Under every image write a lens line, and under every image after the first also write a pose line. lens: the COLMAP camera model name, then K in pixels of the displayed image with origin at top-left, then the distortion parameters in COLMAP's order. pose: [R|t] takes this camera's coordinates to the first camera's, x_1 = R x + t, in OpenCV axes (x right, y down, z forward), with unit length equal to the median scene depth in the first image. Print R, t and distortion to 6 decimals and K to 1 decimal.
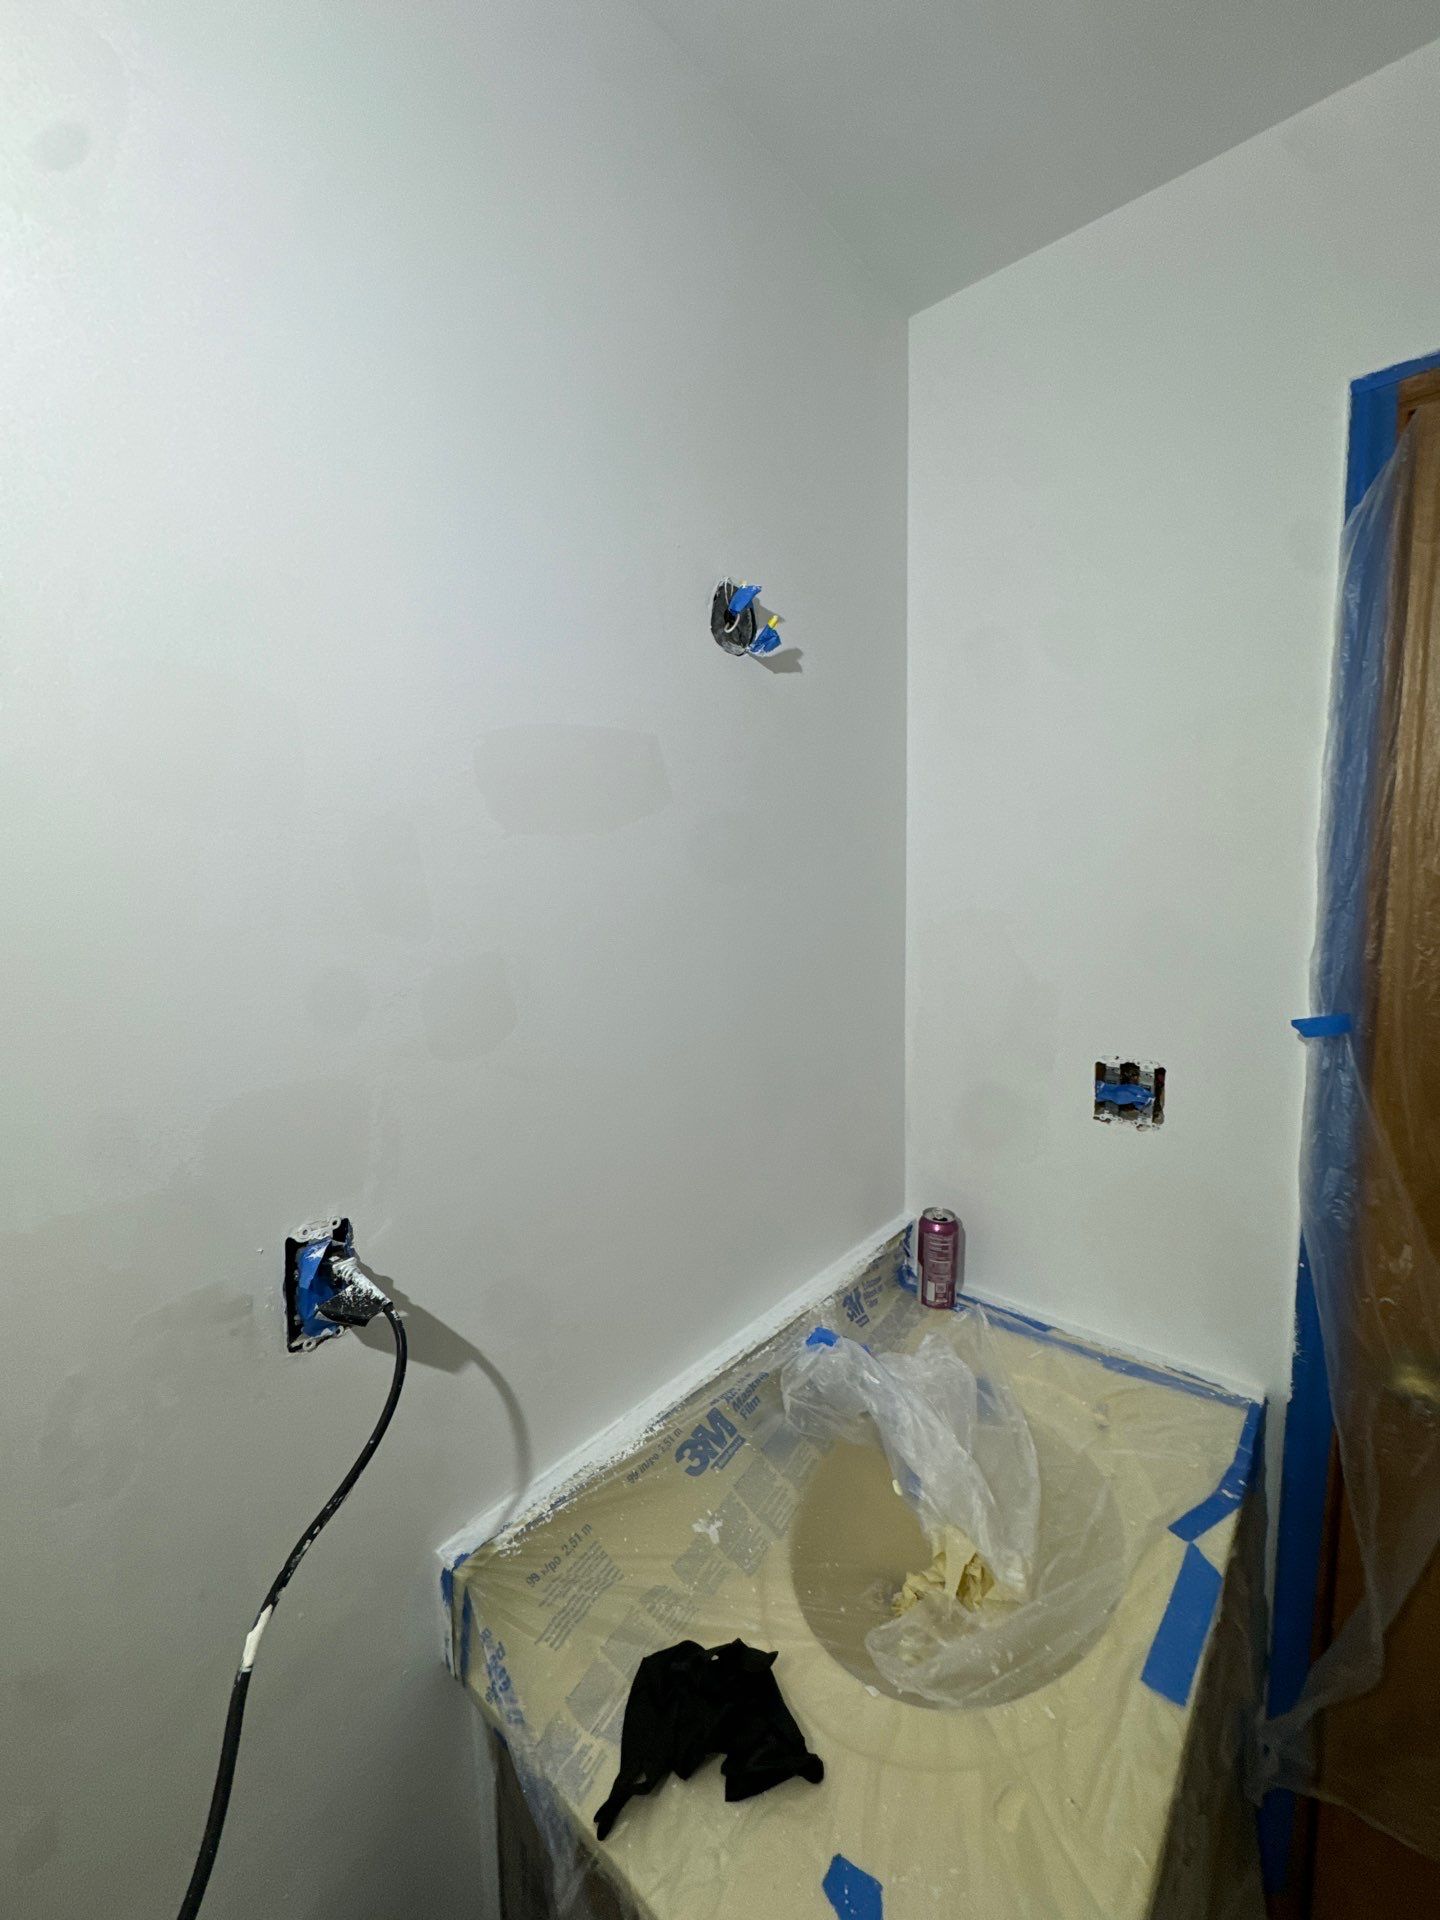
lens RADIAL K [[765.8, 0, 721.9], [0, 765.8, 957.6], [0, 0, 1]] dist [-0.003522, -0.000667]
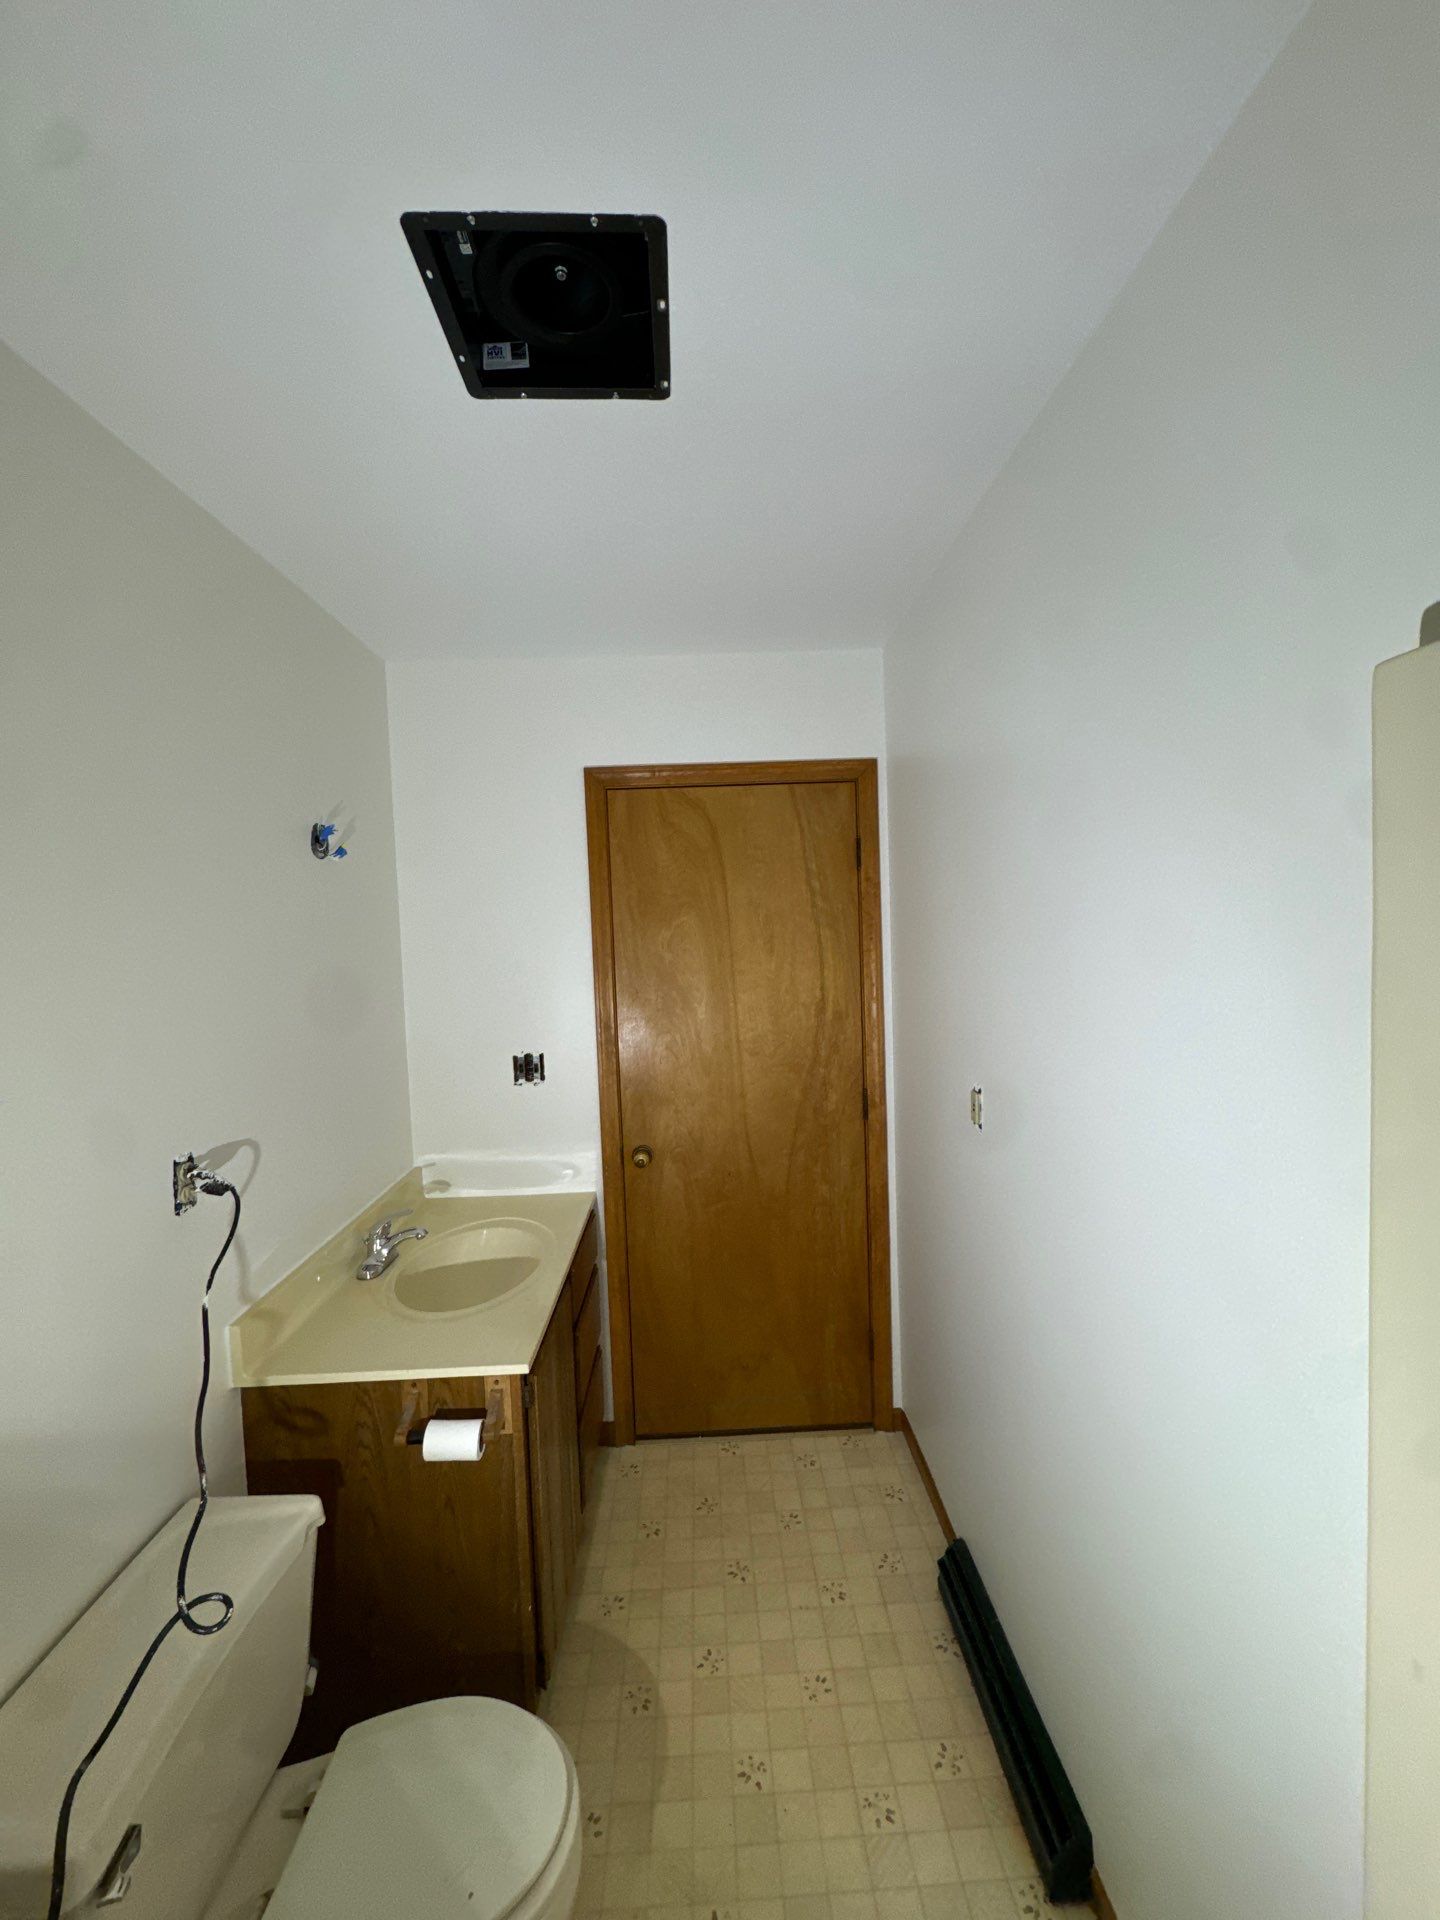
lens RADIAL K [[765.8, 0, 724.2], [0, 765.8, 960.4], [0, 0, 1]] dist [-0.003522, -0.000667]
pose [[0.737250, -0.041052, 0.674371, -0.536849], [0.092874, 0.994834, -0.040974, 0.024972], [-0.669206, 0.092840, 0.737255, -1.053602]]
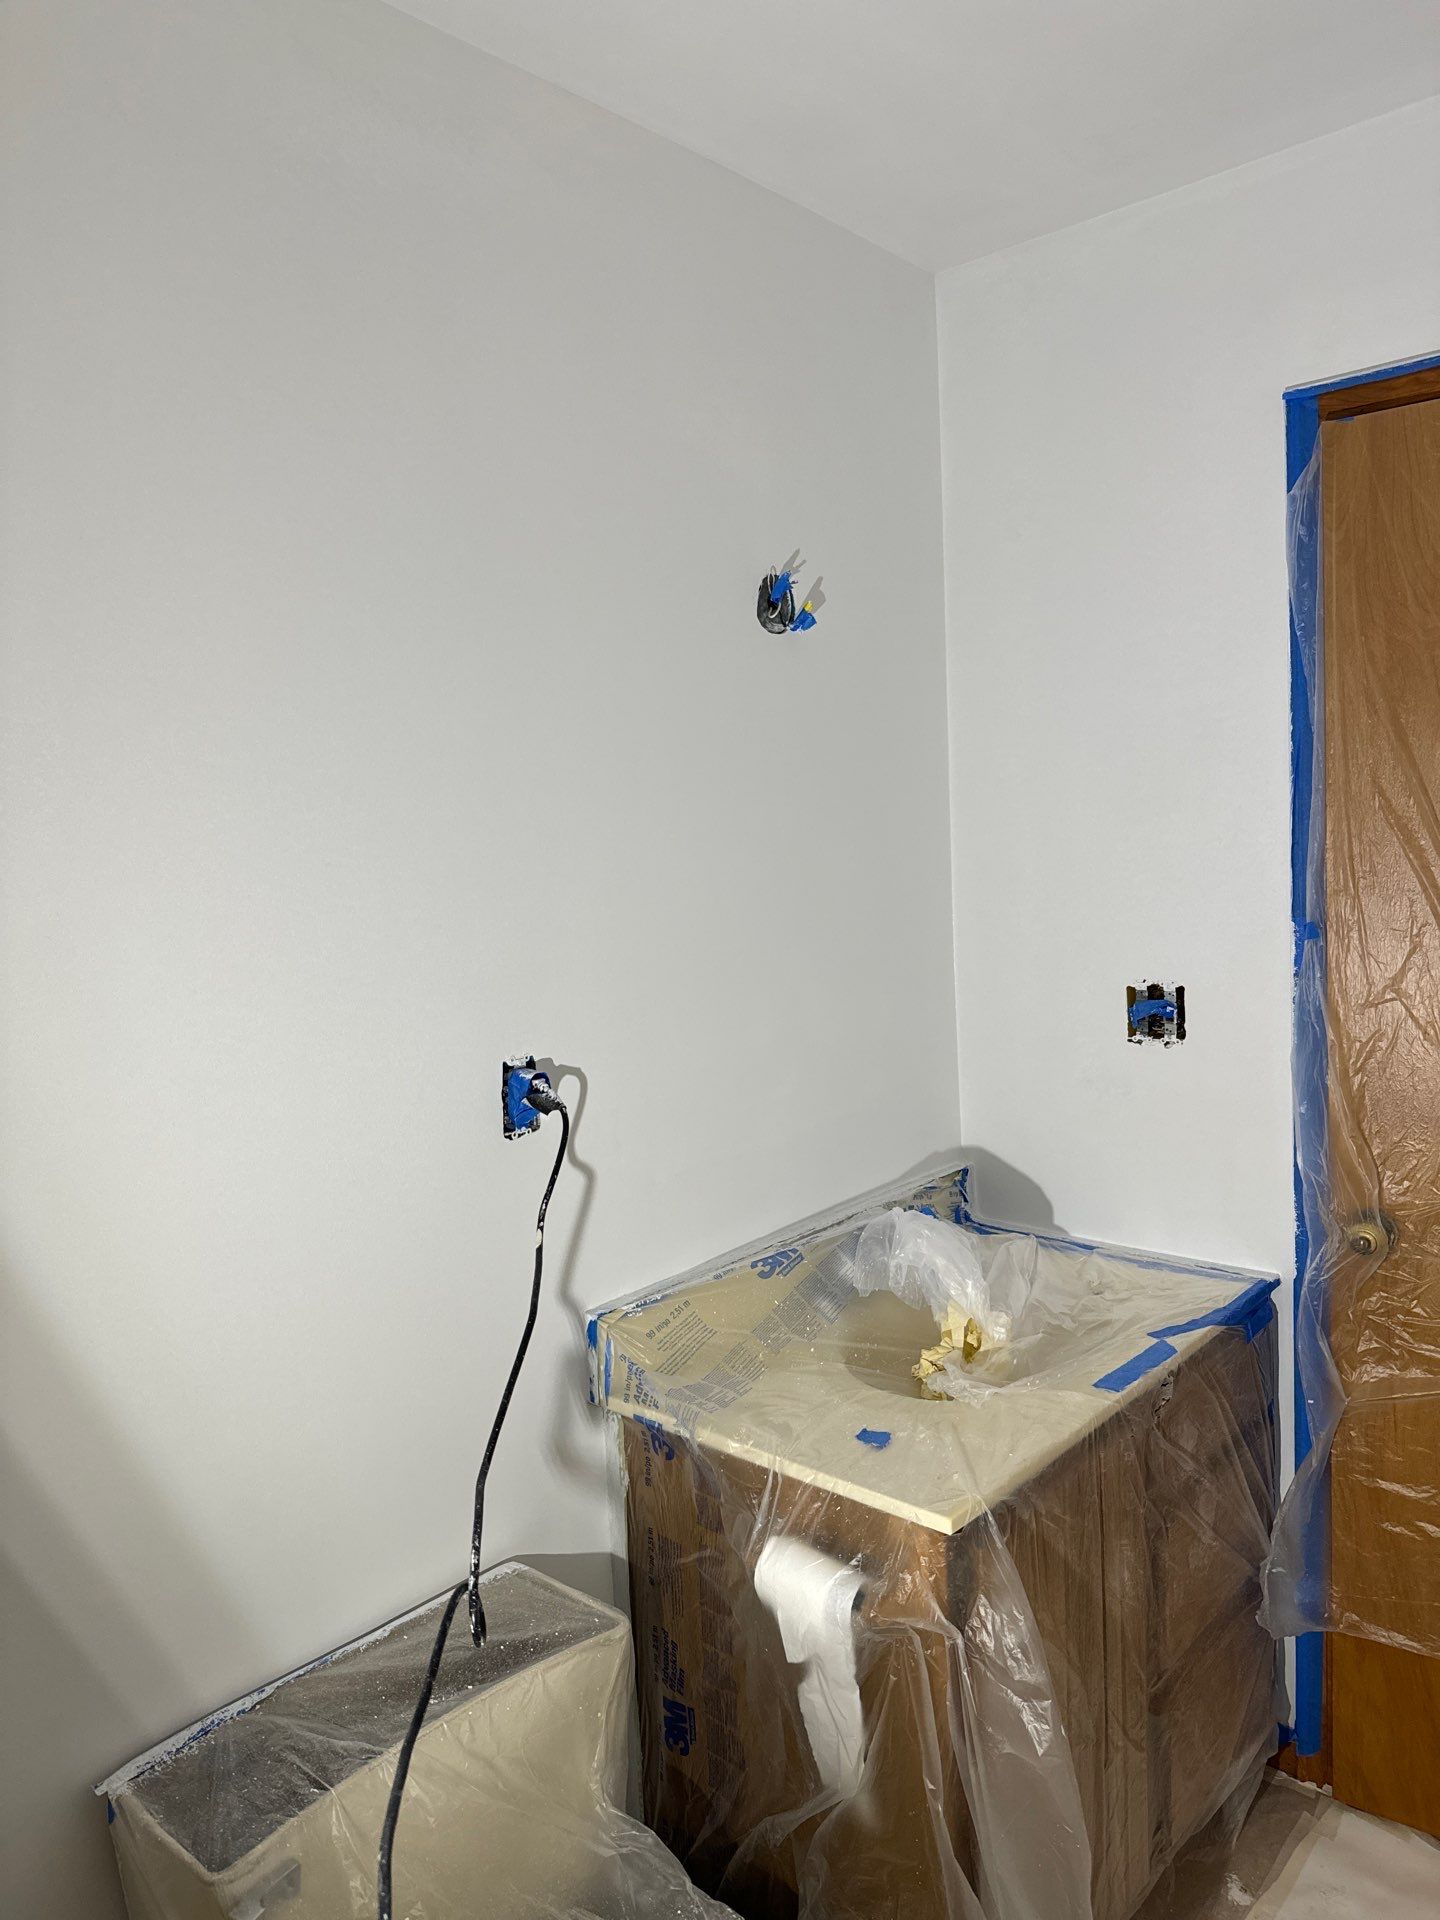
lens RADIAL K [[1346.5, 0, 693.6], [0, 1346.5, 953.3], [0, 0, 1]] dist [0.028348, -0.007093]
pose [[0.998952, -0.026768, -0.037131, -0.048576], [0.026222, 0.999542, -0.015128, 0.124583], [0.037519, 0.014139, 0.999196, -1.079154]]
